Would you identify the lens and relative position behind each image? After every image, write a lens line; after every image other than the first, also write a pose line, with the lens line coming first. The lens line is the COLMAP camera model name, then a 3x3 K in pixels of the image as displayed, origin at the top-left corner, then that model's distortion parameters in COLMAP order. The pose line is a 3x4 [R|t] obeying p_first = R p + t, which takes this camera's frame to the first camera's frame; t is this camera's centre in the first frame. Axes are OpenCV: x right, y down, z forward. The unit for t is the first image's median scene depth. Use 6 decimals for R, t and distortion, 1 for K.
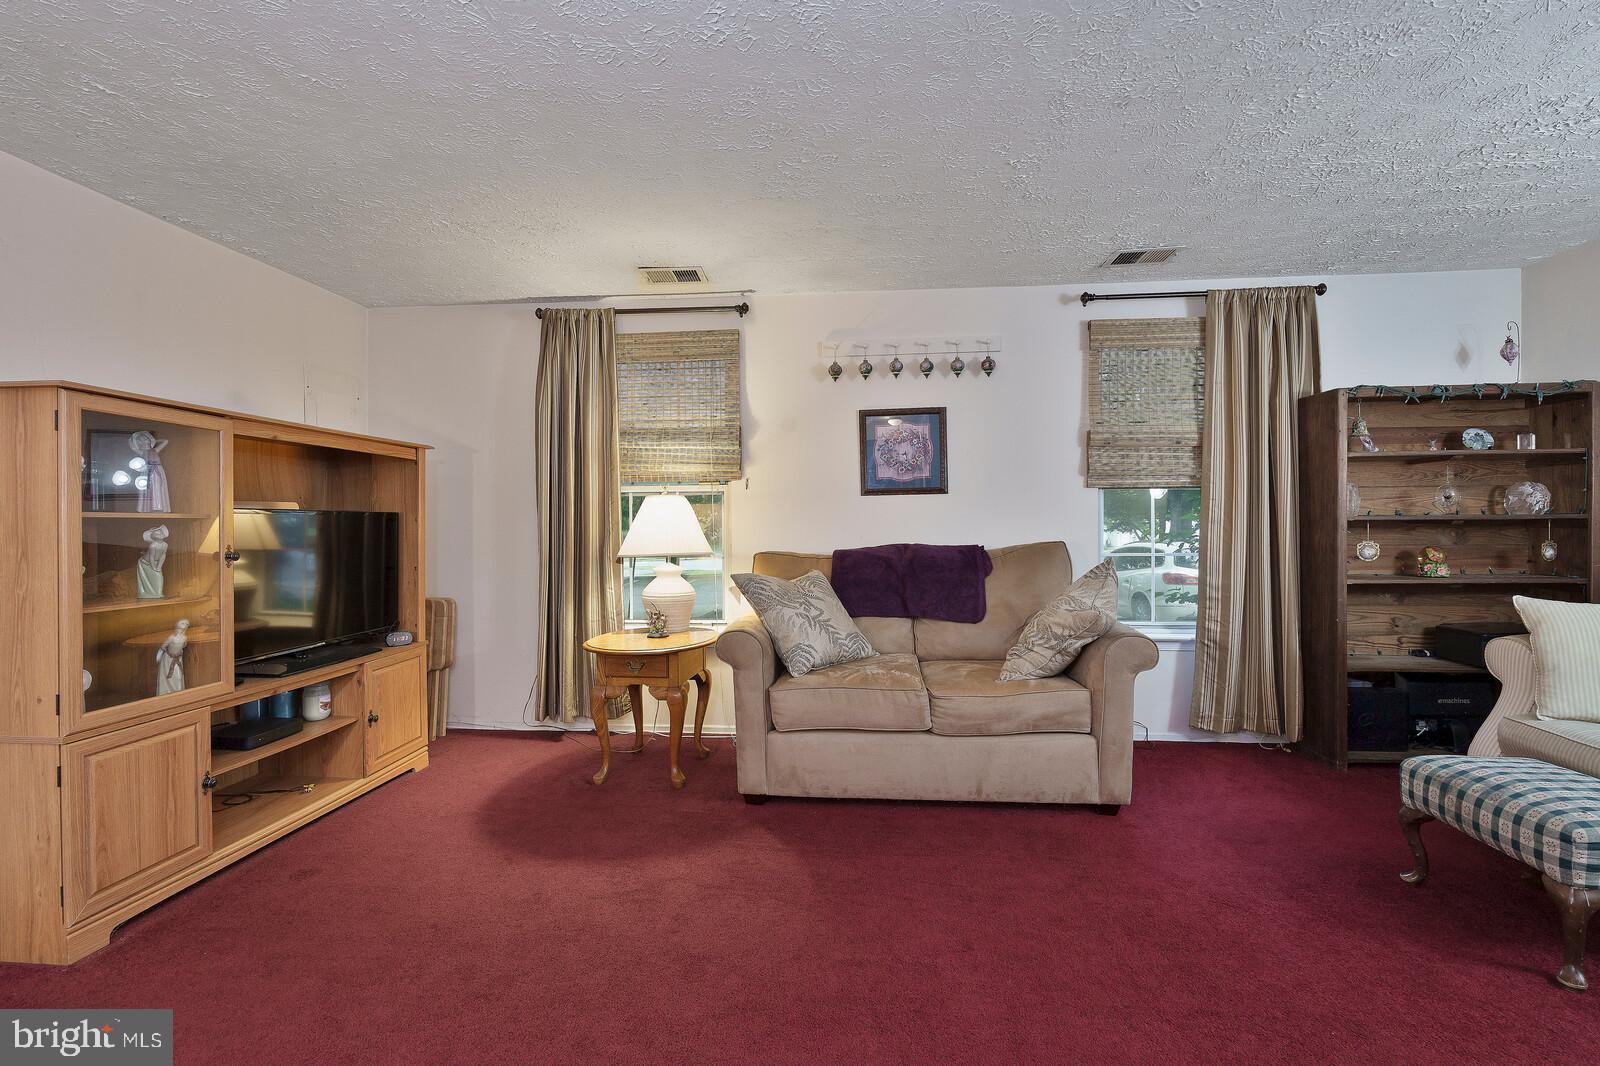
lens RADIAL K [[697.7, 0, 807.2], [0, 697.7, 526.1], [0, 0, 1]] dist [-0.006238, 0.000888]
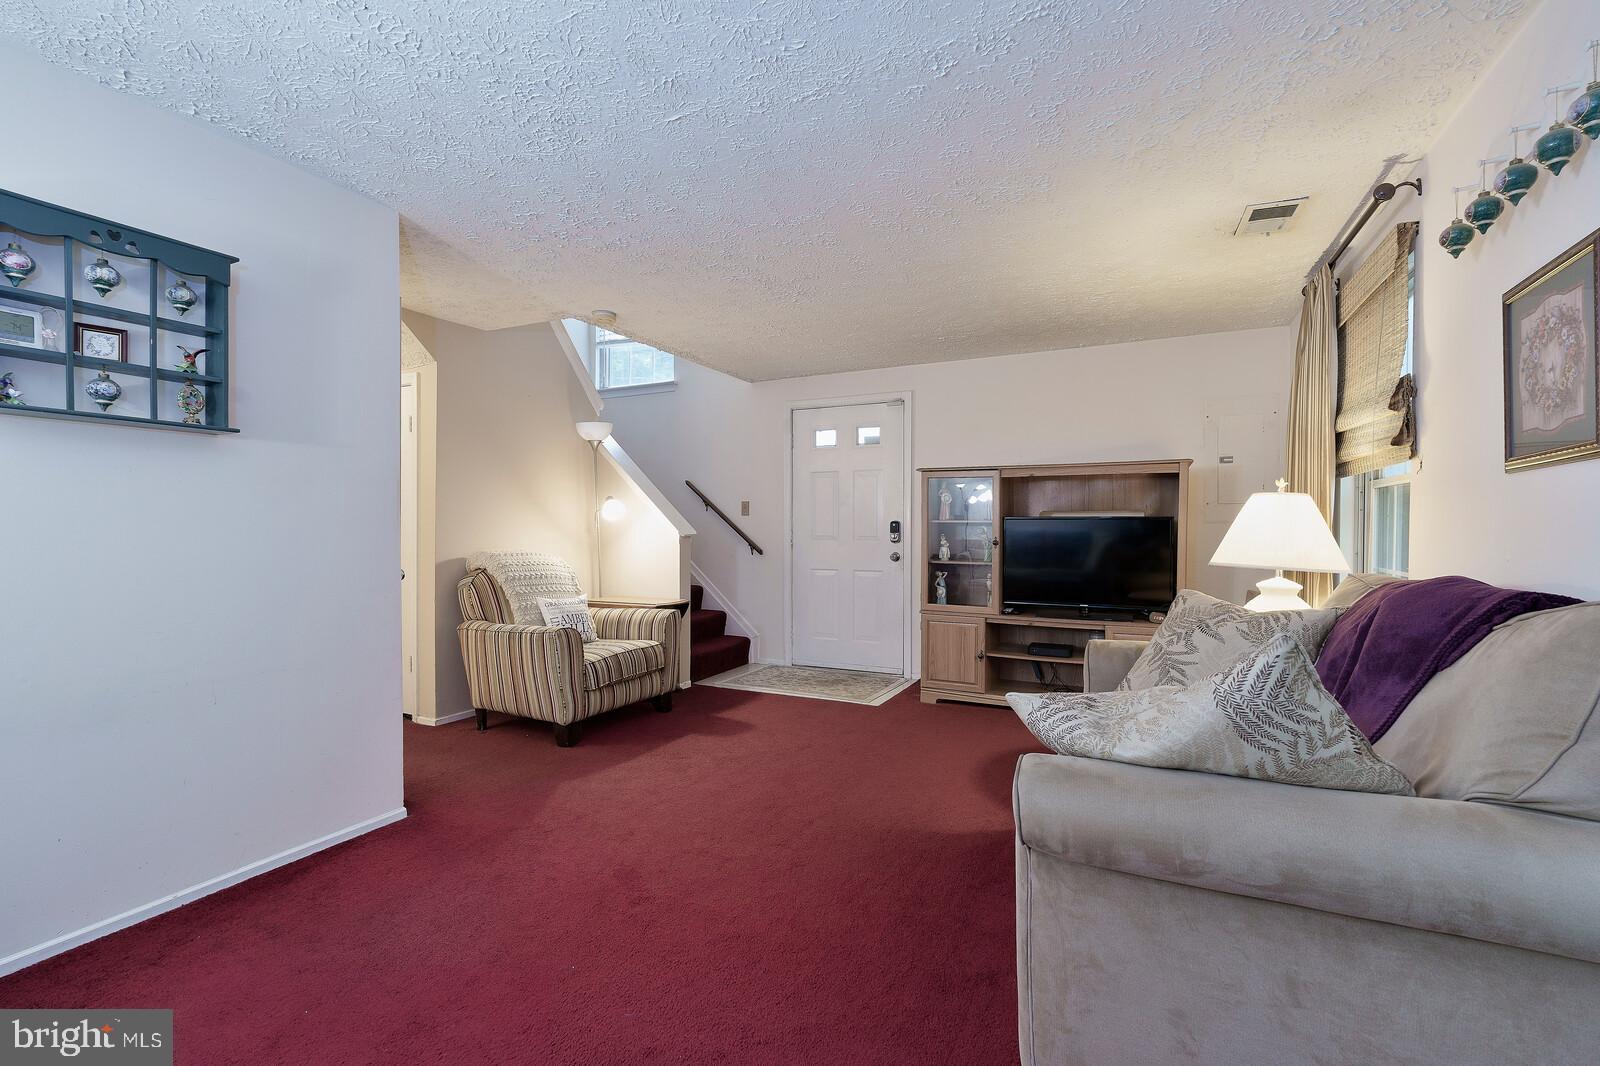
lens RADIAL K [[697.7, 0, 795.2], [0, 697.7, 534.3], [0, 0, 1]] dist [-0.006238, 0.000888]
pose [[-0.365211, 0.016142, -0.930785, 0.747756], [-0.002530, 0.999829, 0.018332, -0.010256], [0.930921, 0.009049, -0.365107, 0.778229]]
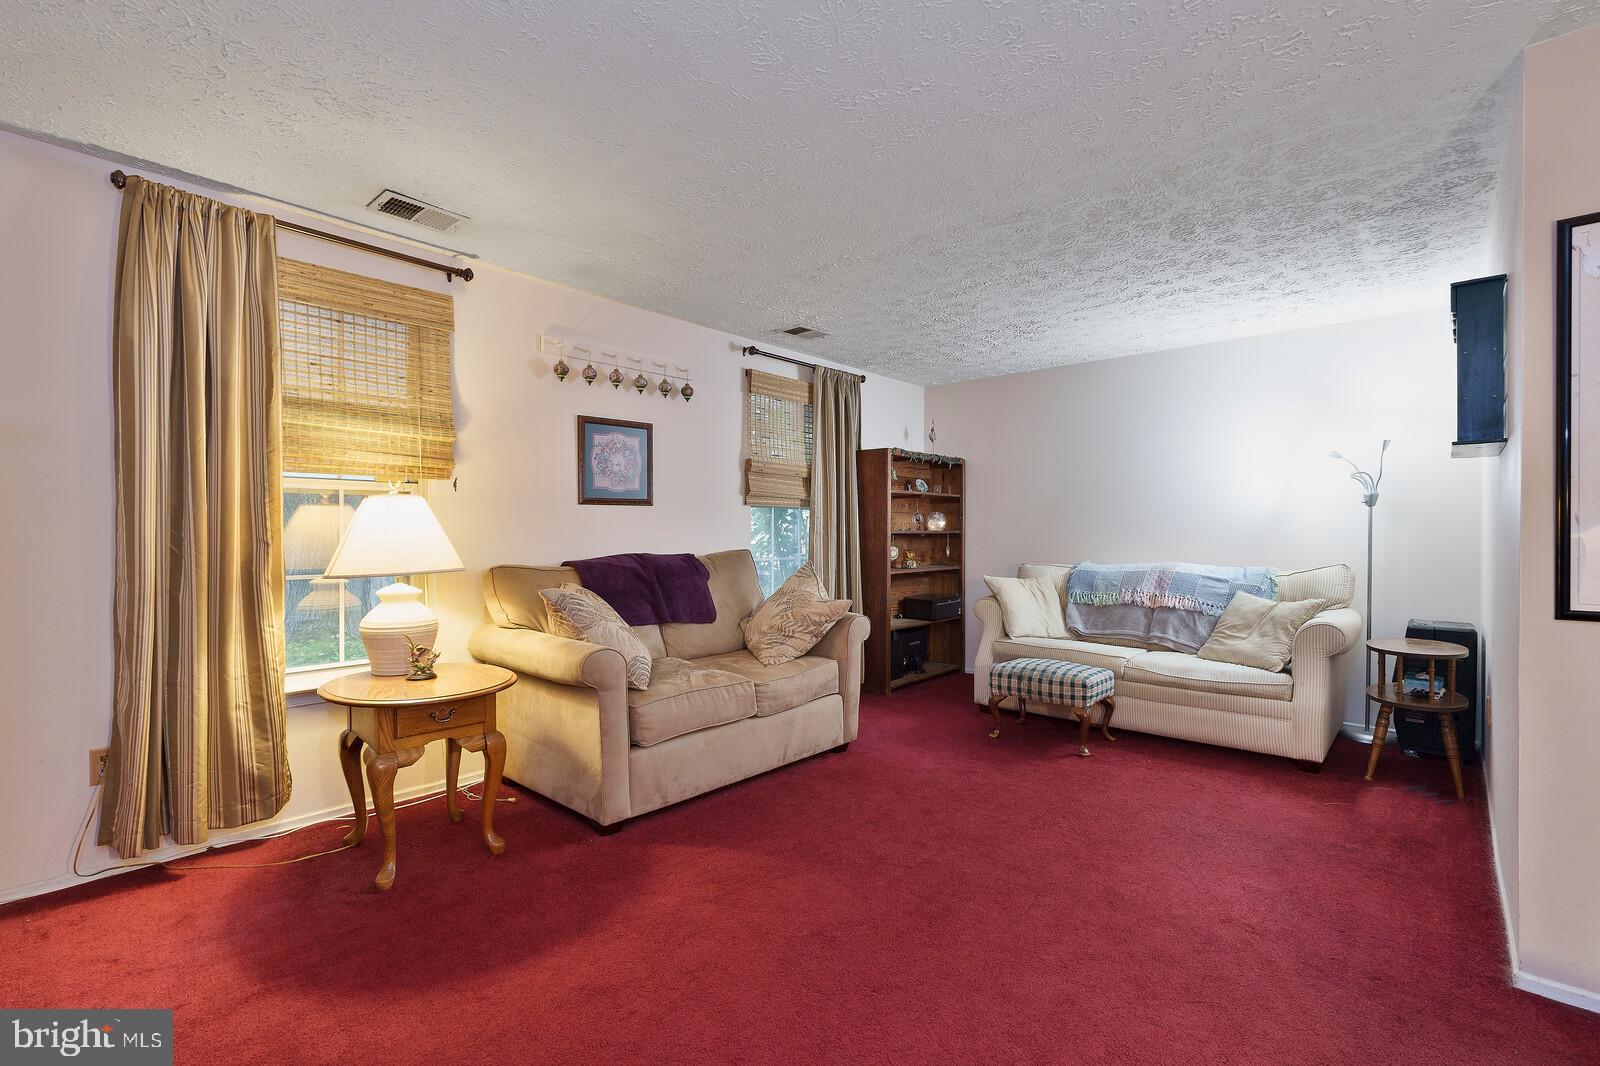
lens RADIAL K [[697.7, 0, 810.6], [0, 697.7, 533.4], [0, 0, 1]] dist [-0.006238, 0.000888]
pose [[0.611413, 0.006472, 0.791285, -0.523014], [-0.002956, 0.999978, -0.005894, 0.001021], [-0.791306, 0.001265, 0.611419, 0.174298]]
